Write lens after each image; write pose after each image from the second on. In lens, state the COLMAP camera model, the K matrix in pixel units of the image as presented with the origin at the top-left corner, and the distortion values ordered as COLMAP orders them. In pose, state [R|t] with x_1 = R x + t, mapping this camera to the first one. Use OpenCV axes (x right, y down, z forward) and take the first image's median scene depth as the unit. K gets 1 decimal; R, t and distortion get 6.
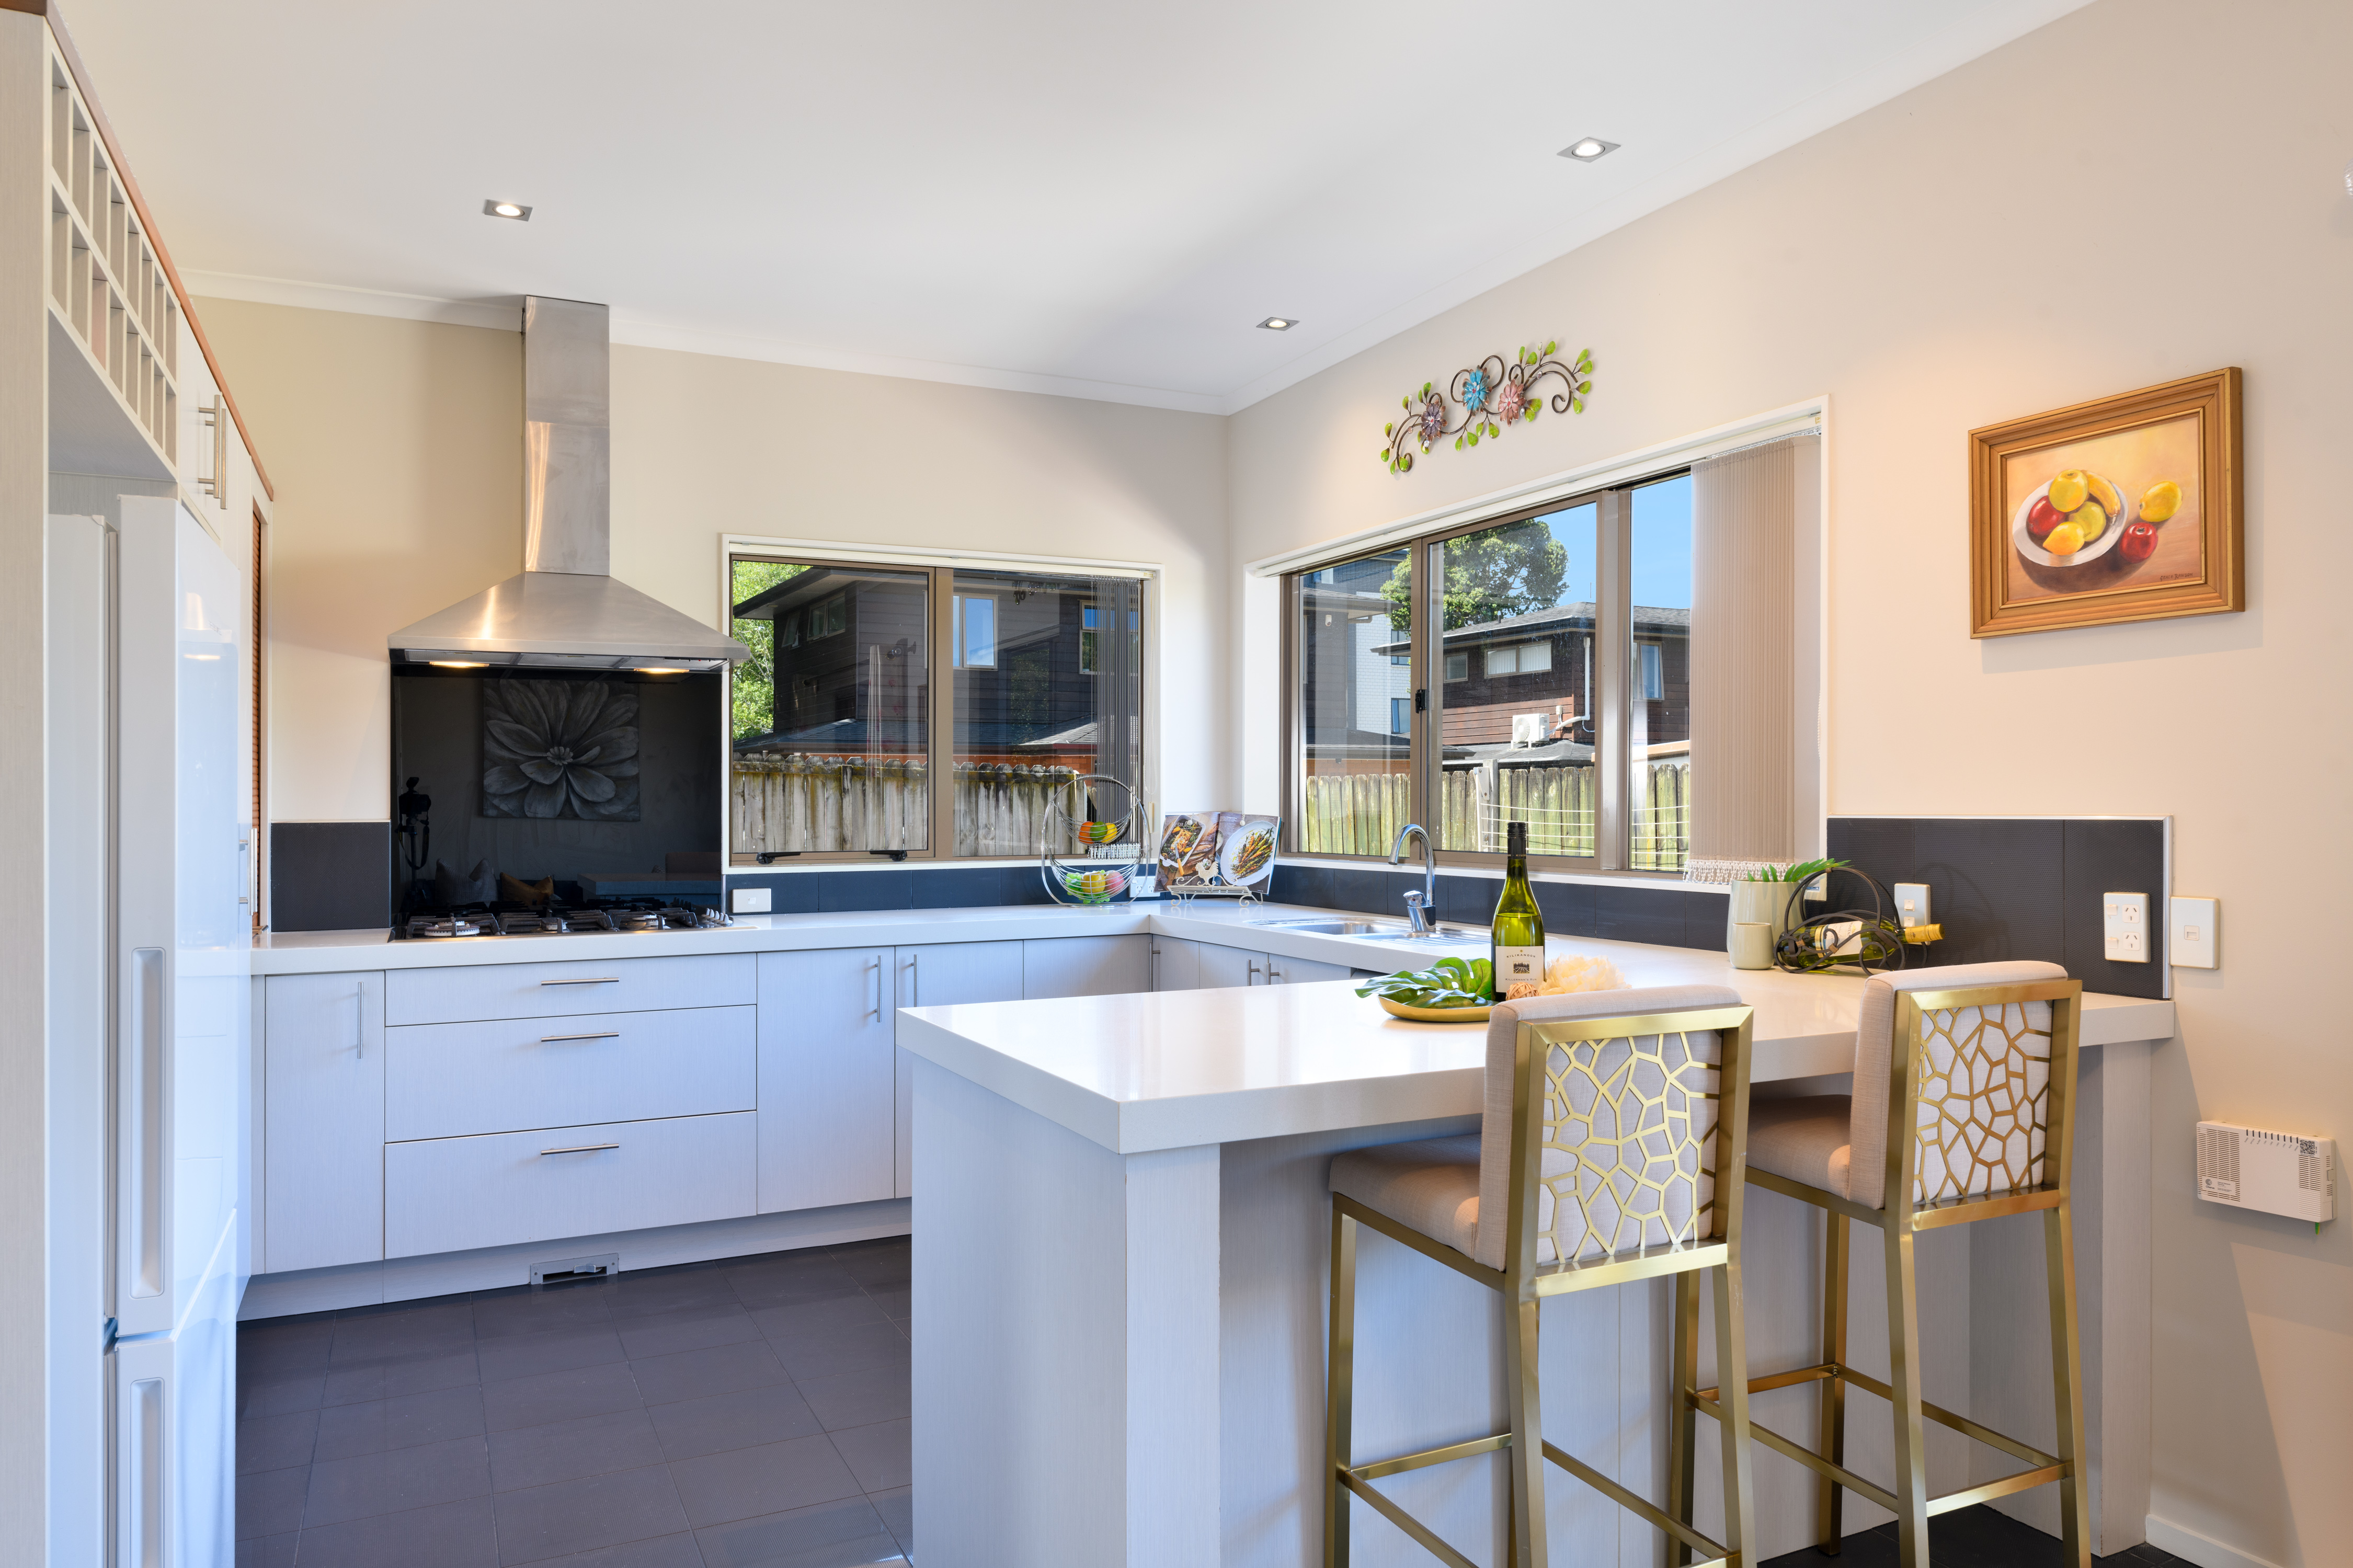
lens RADIAL K [[1543.5, 0, 1167.5], [0, 1543.5, 792.7], [0, 0, 1]] dist [-0.001302, -0.001070]
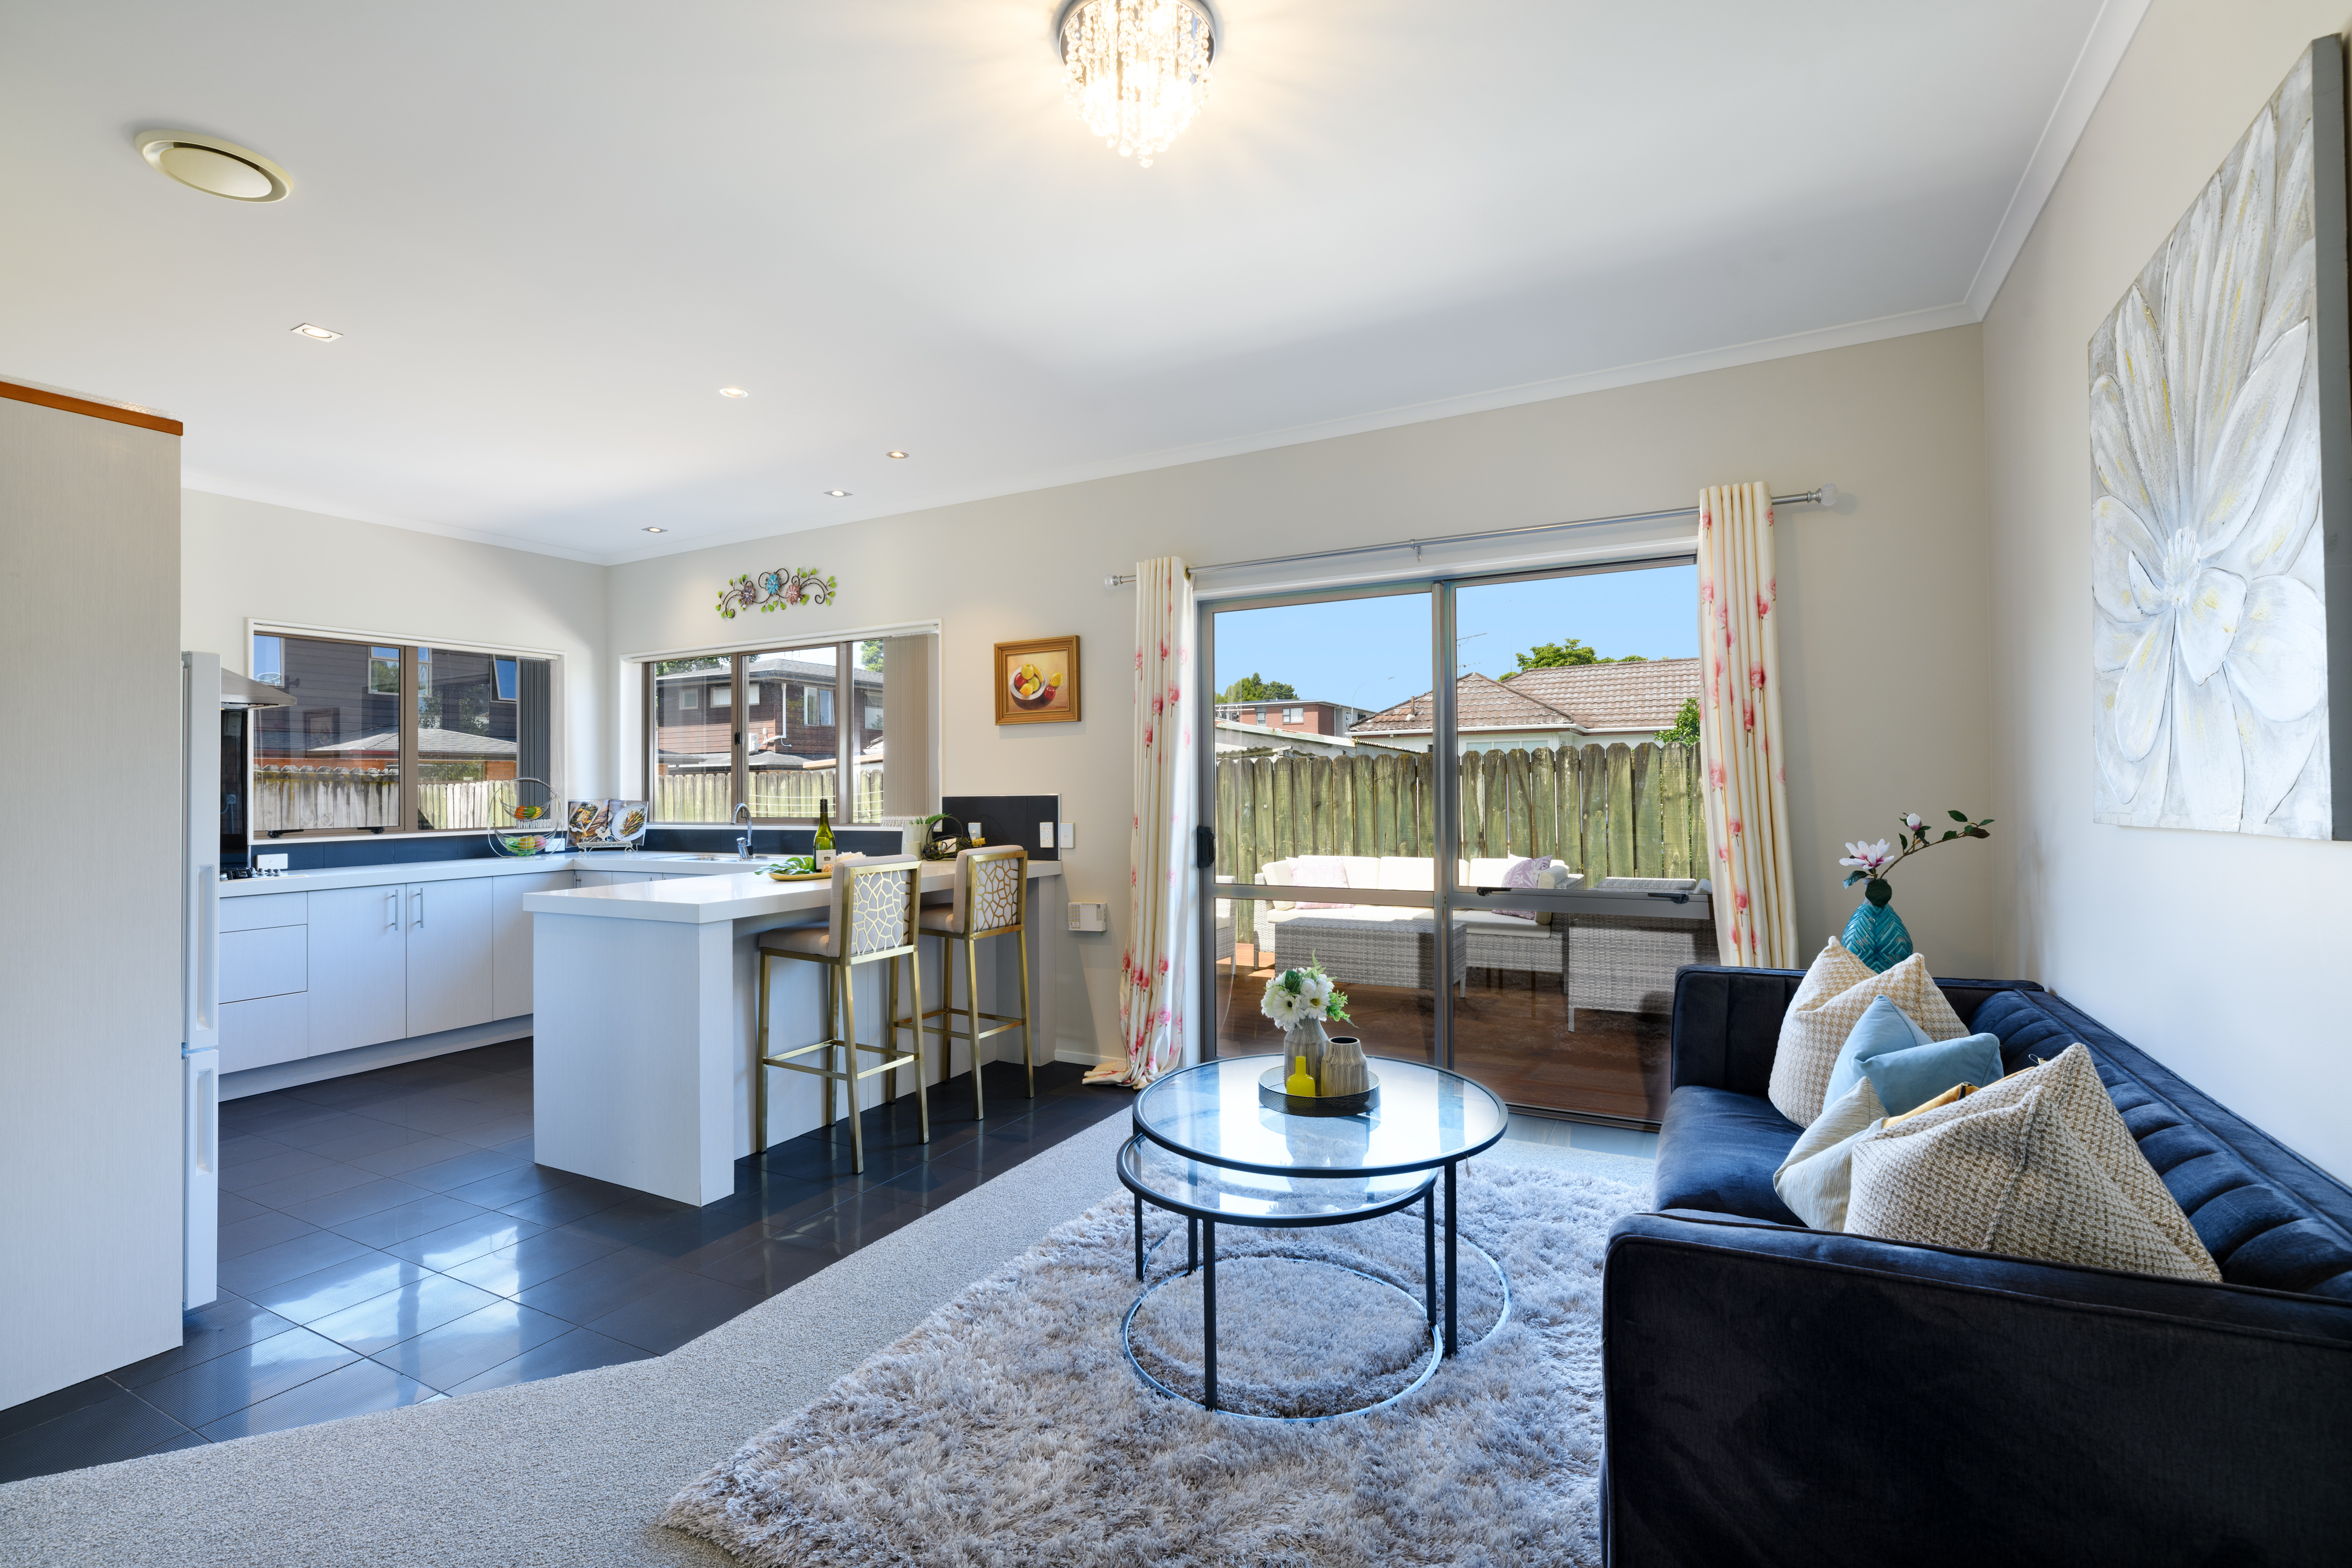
lens RADIAL K [[1054.7, 0, 1166.8], [0, 1054.7, 781.2], [0, 0, 1]] dist [-0.000708, 0.000103]
pose [[0.812949, -0.004080, 0.582321, -0.251784], [0.006753, 0.999974, -0.002422, -0.001177], [-0.582296, 0.005901, 0.812955, -0.554410]]
